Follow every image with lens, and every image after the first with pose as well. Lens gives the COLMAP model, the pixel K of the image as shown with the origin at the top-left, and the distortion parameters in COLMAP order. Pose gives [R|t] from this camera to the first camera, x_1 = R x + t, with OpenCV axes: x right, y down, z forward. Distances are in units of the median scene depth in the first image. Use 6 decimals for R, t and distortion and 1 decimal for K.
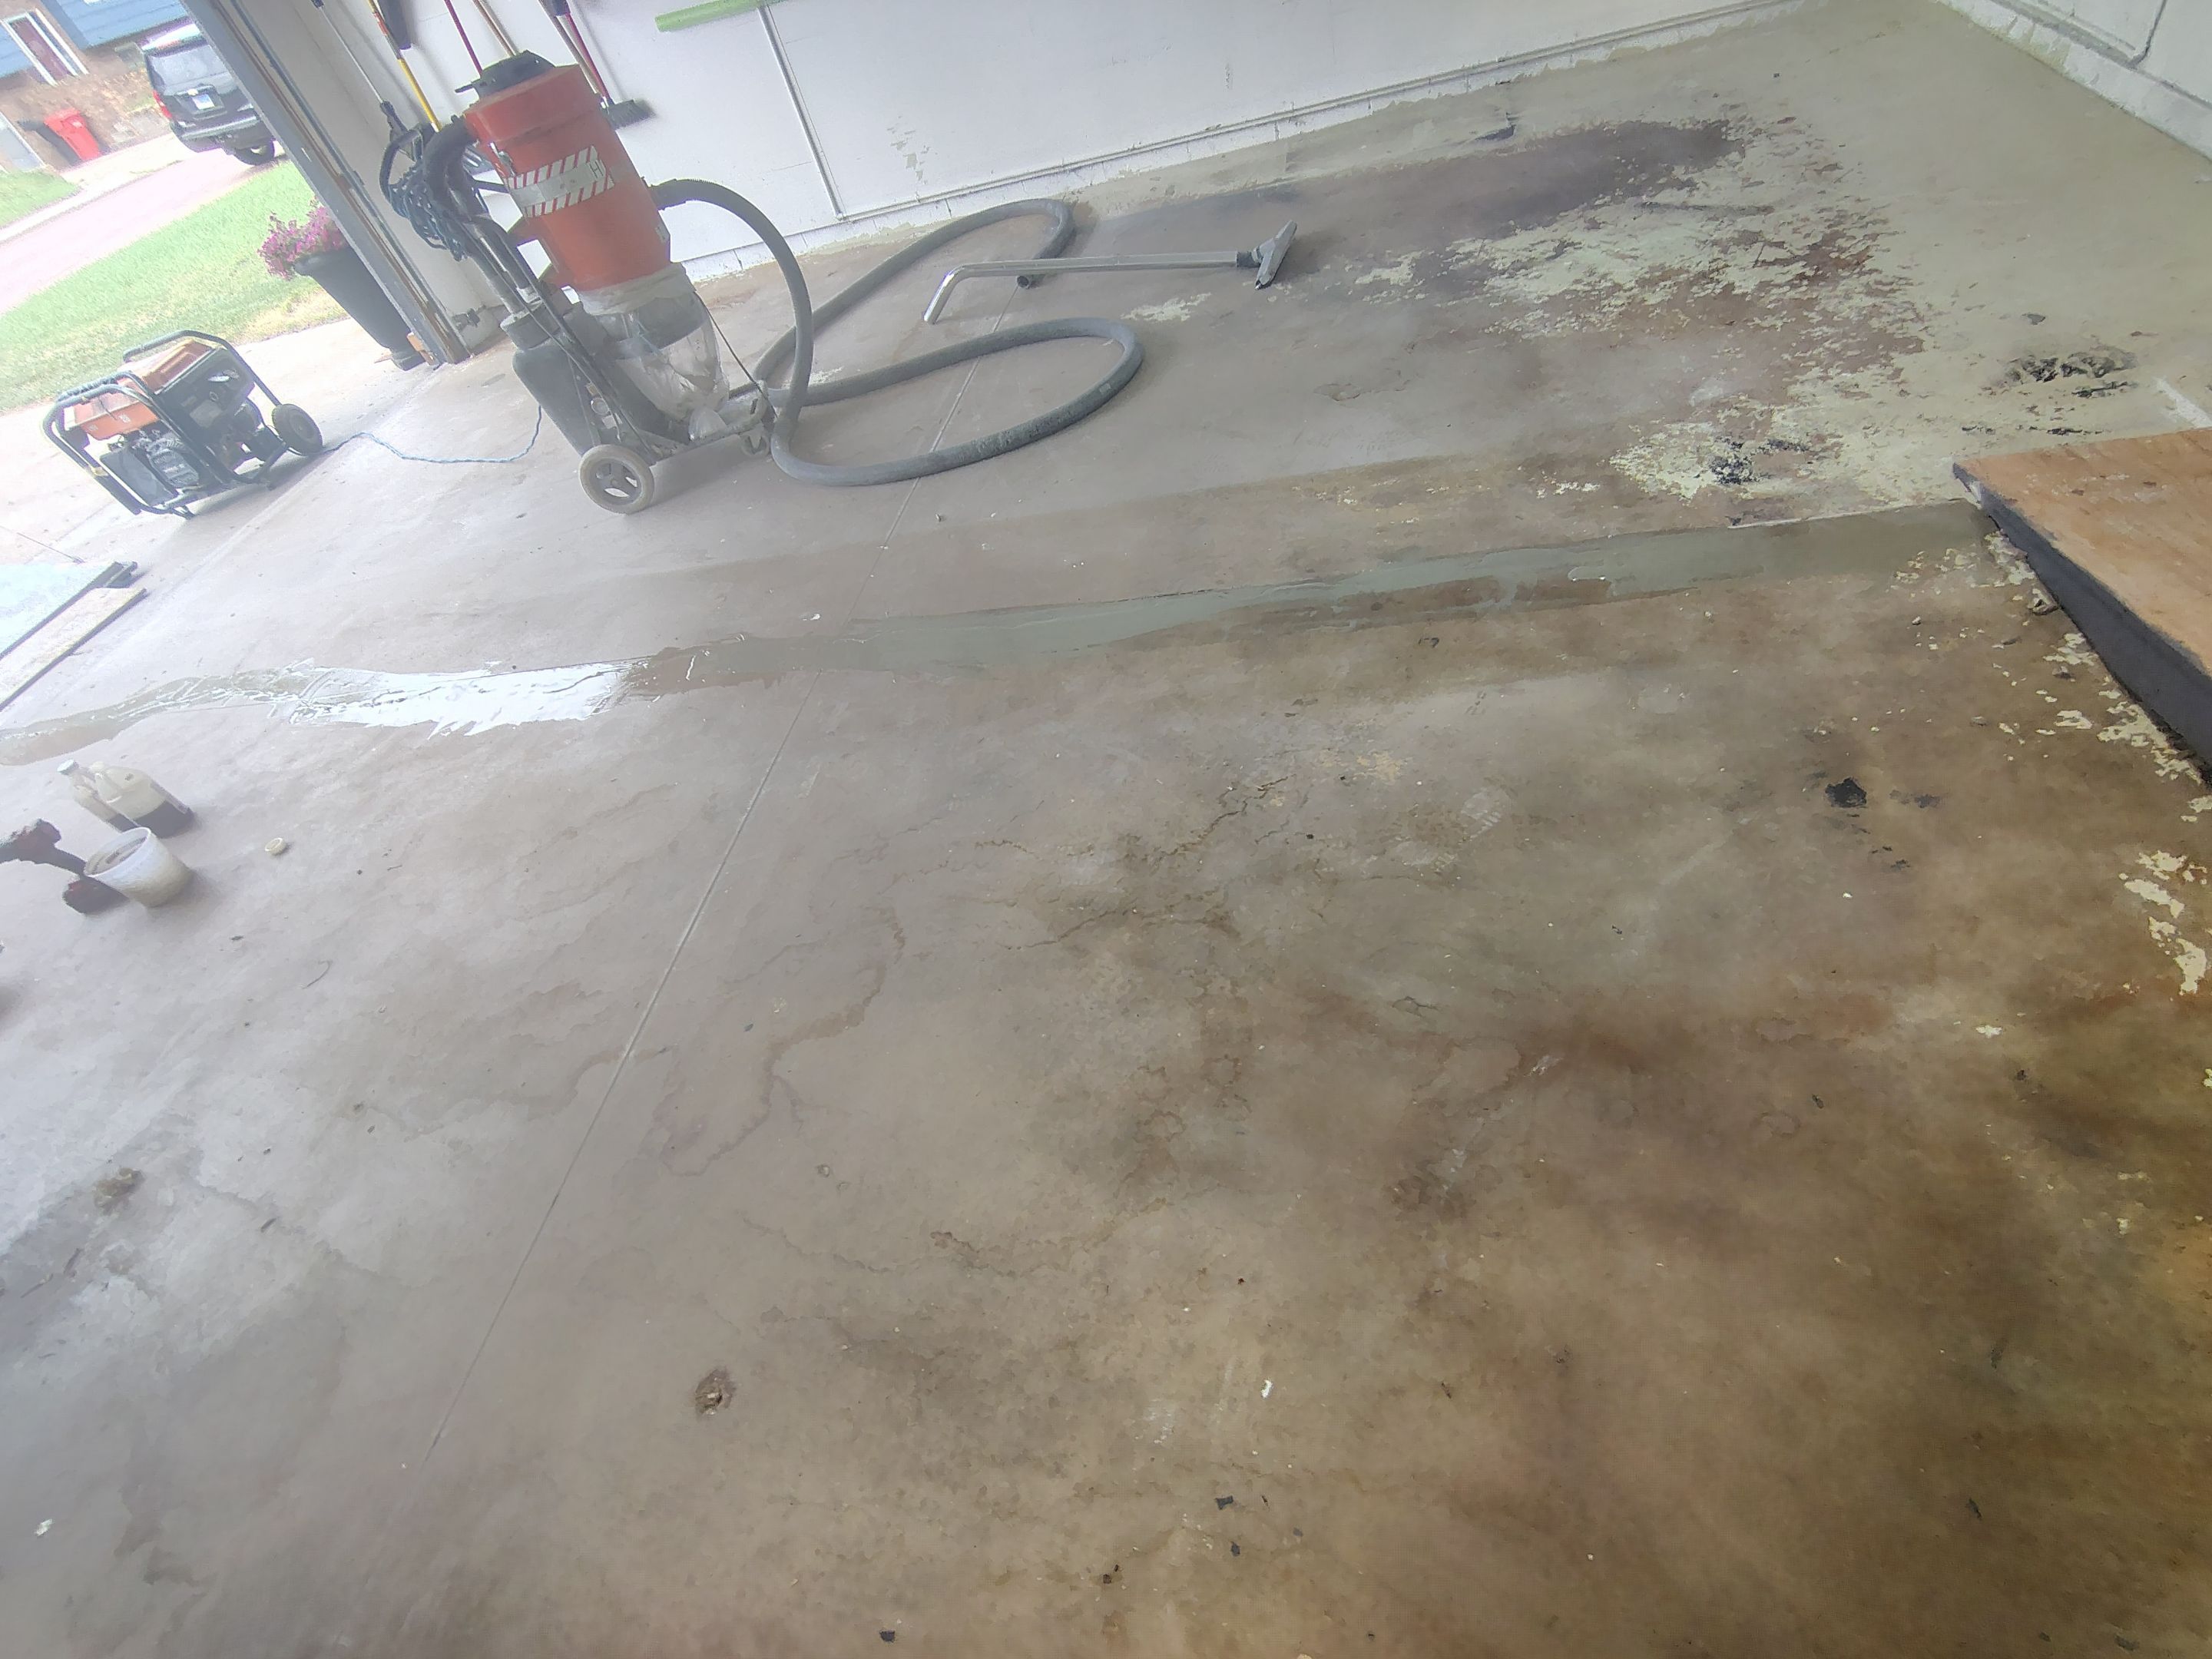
lens RADIAL K [[1040.0, 0, 1100.0], [0, 1040.0, 828.9], [0, 0, 1]] dist [-0.016624, 0.009710]
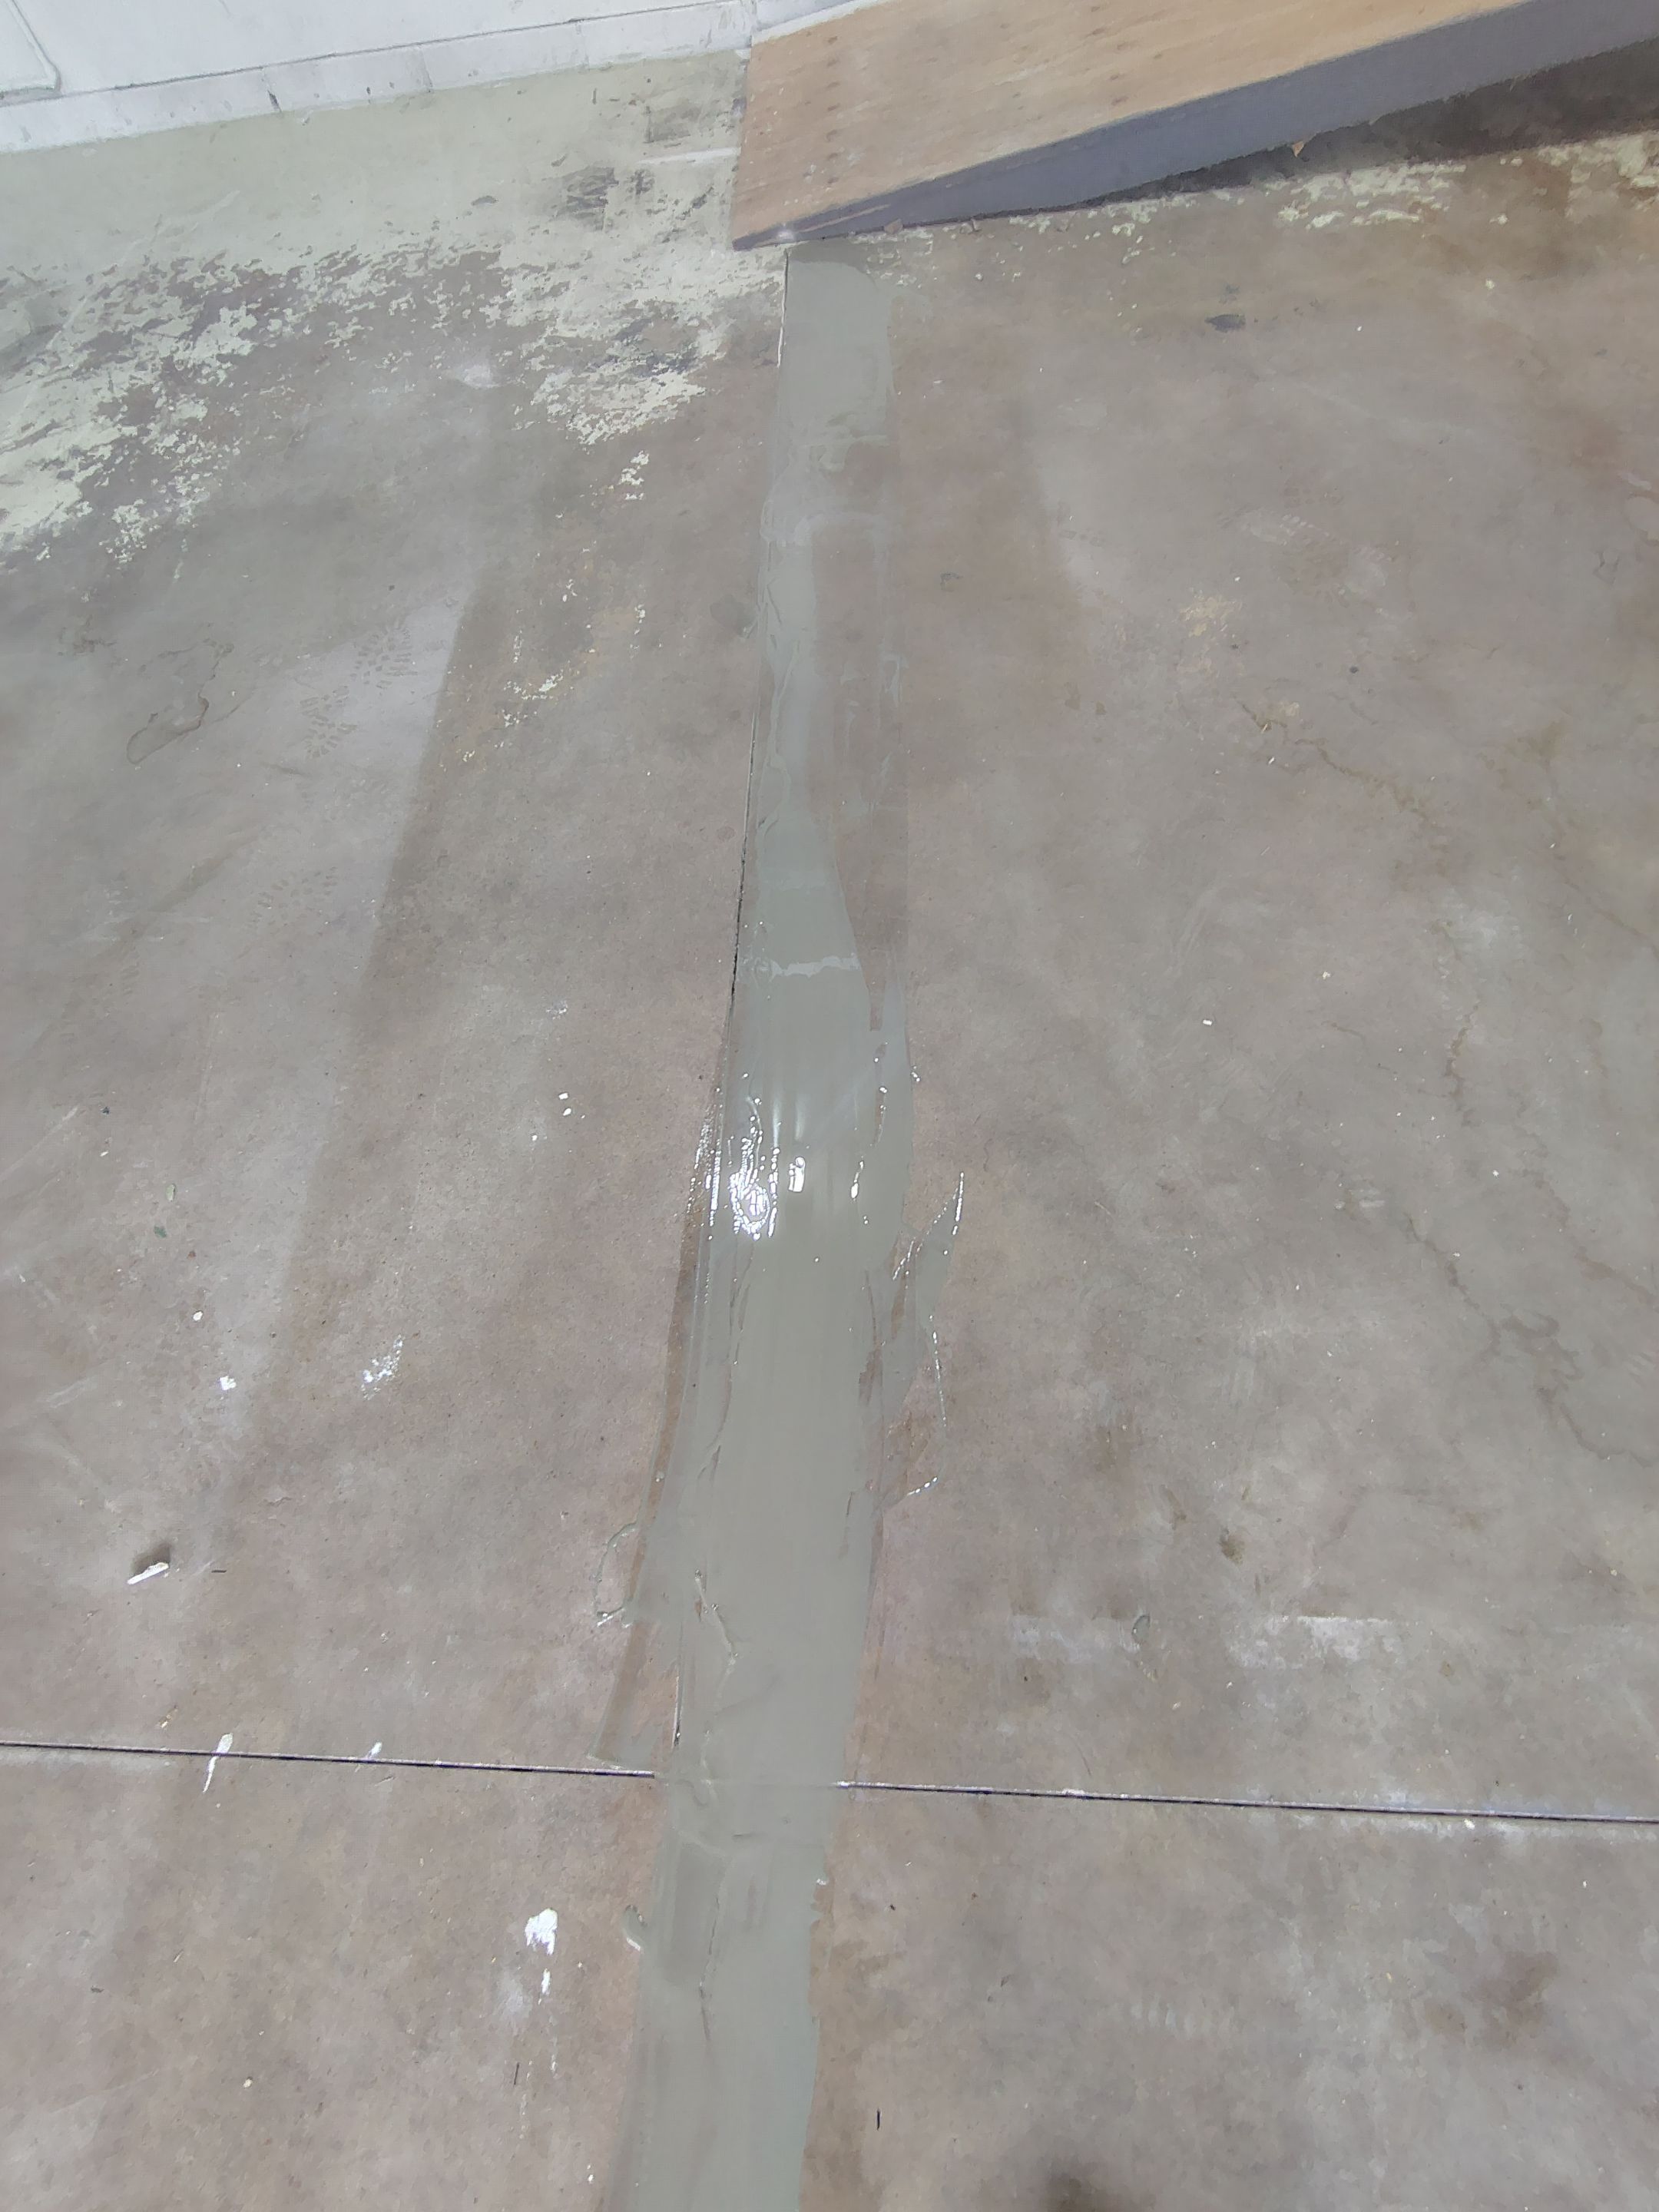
lens RADIAL K [[980.9, 0, 829.5], [0, 980.9, 1106.0], [0, 0, 1]] dist [-0.007298, -0.000618]
pose [[-0.101254, -0.748374, 0.655503, -0.326401], [0.807880, 0.322665, 0.493171, -0.394565], [-0.580584, 0.579504, 0.571925, 0.747549]]
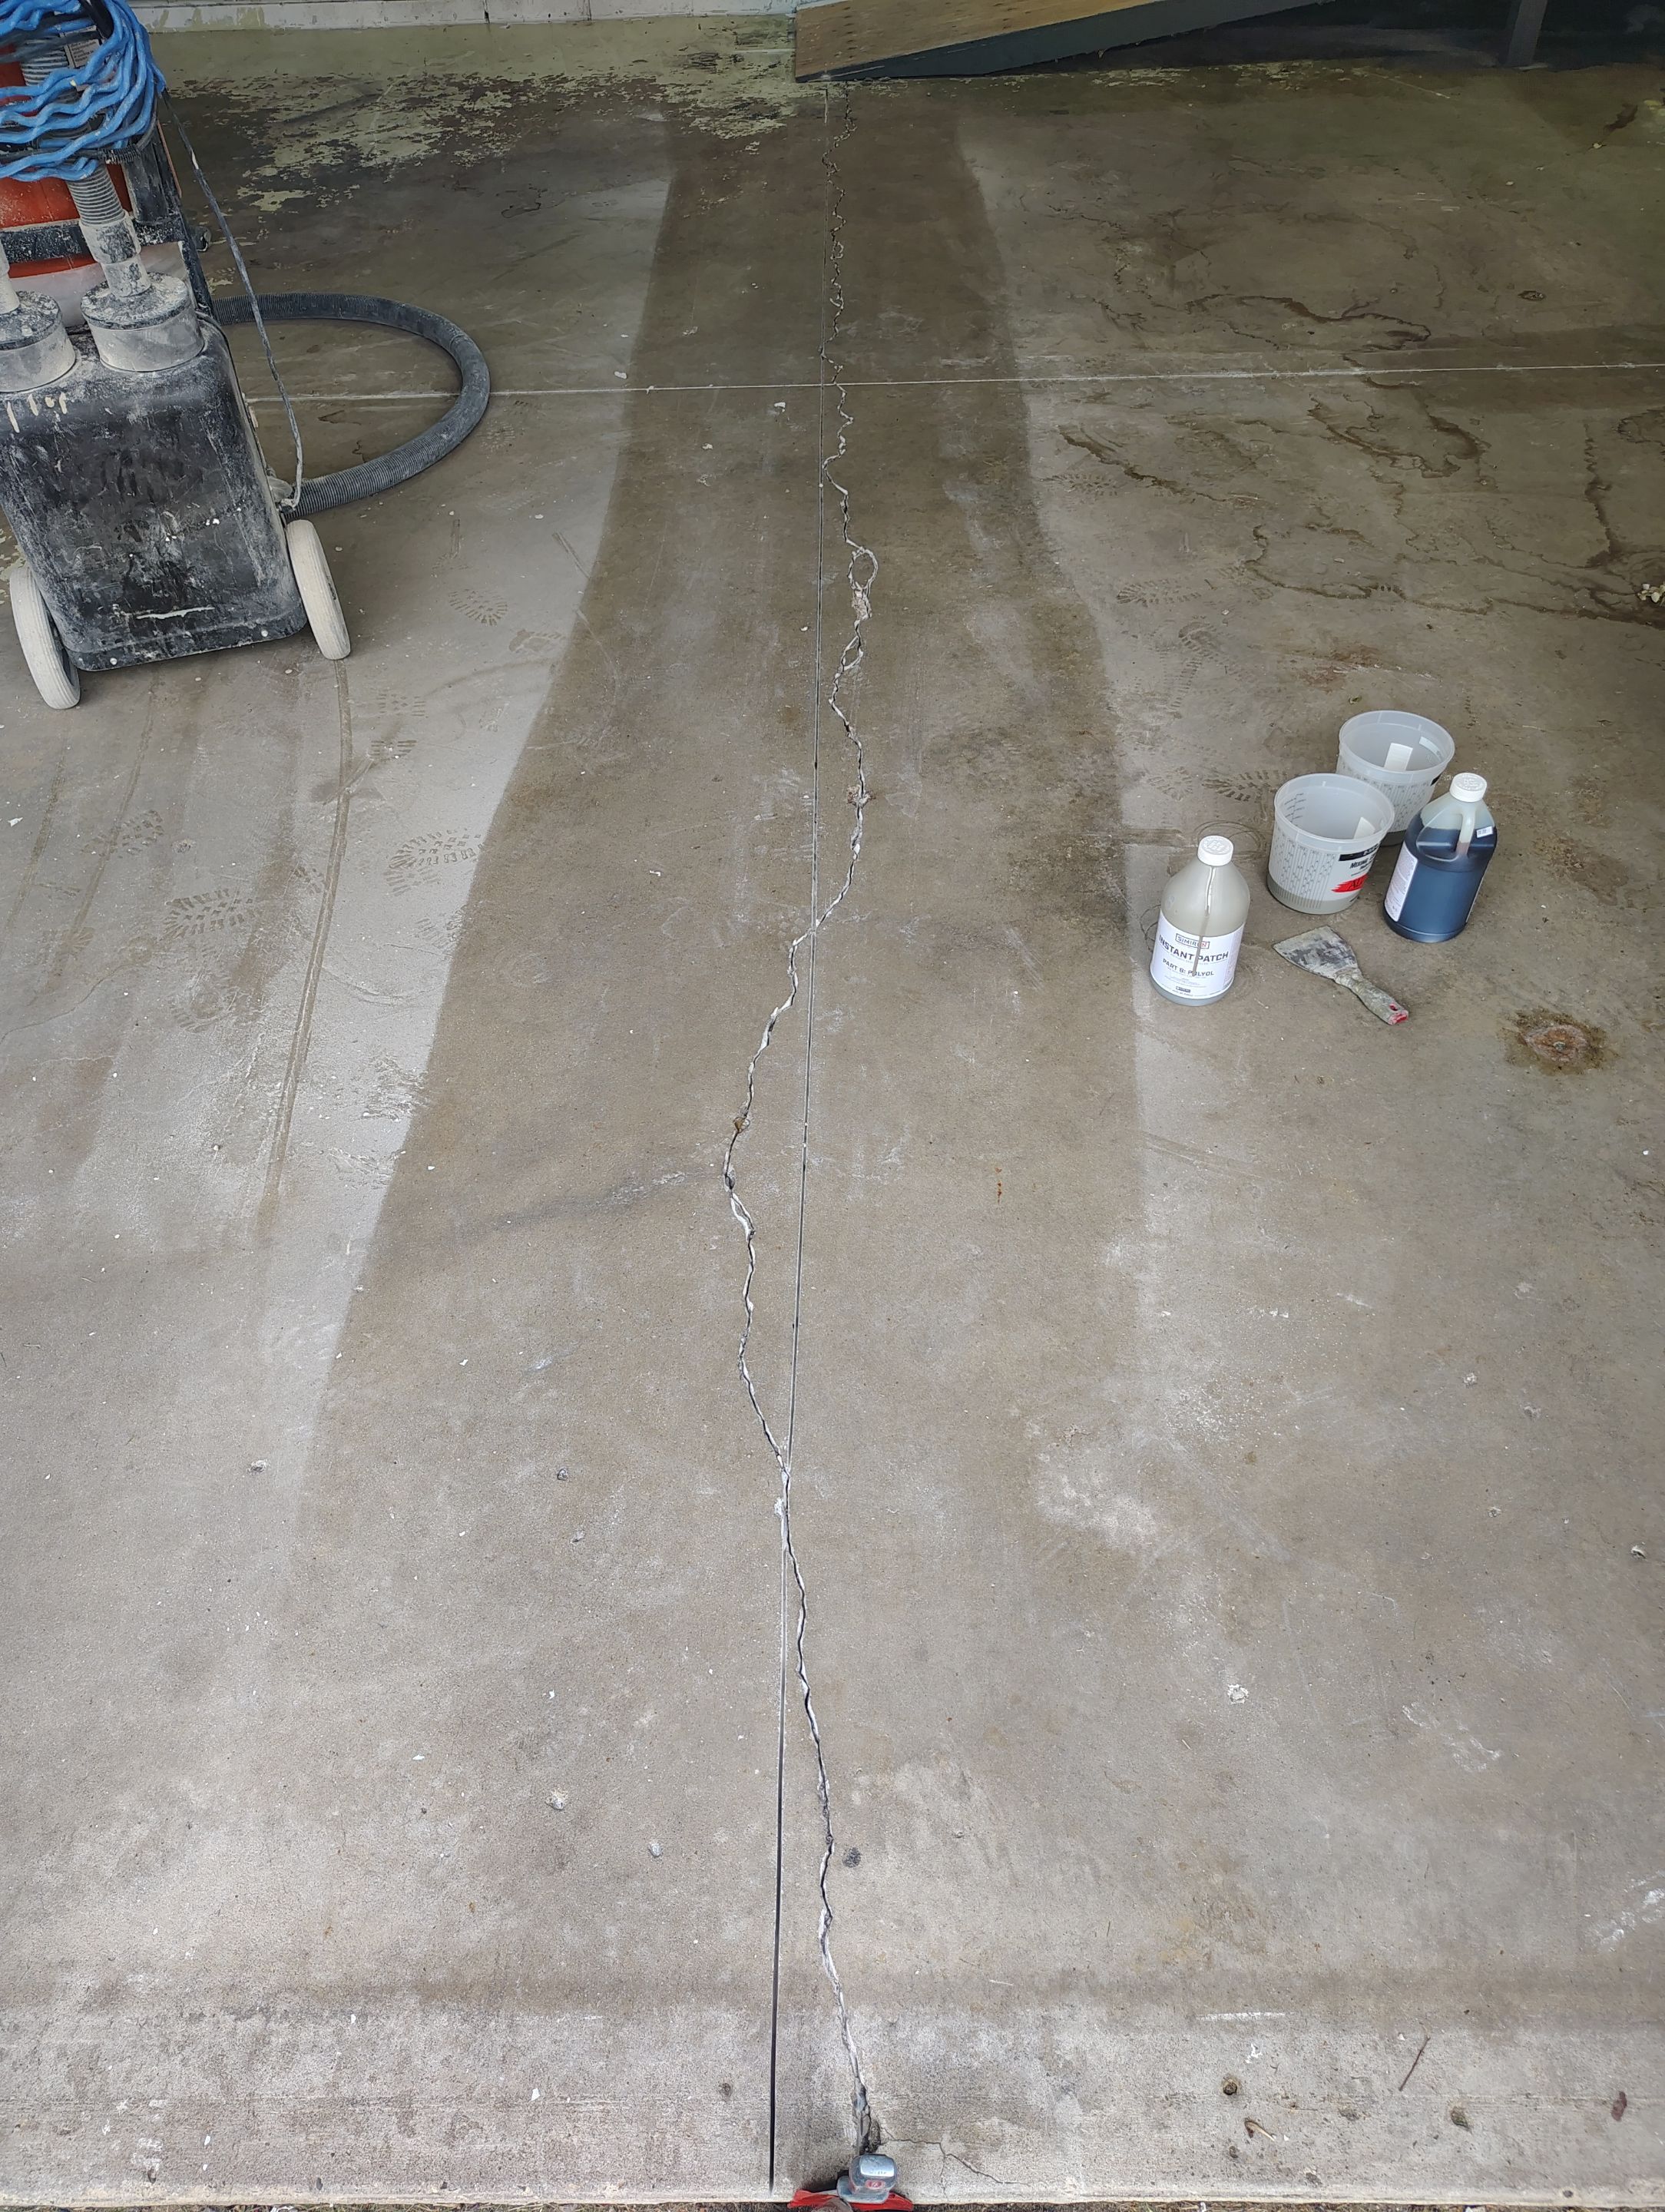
lens RADIAL K [[1521.7, 0, 825.6], [0, 1521.7, 1083.1], [0, 0, 1]] dist [0.059133, -0.071773]
pose [[-0.131371, -0.525117, 0.840829, -1.853832], [0.764344, 0.486469, 0.423232, -0.492857], [-0.631284, 0.698284, 0.337462, 1.062763]]
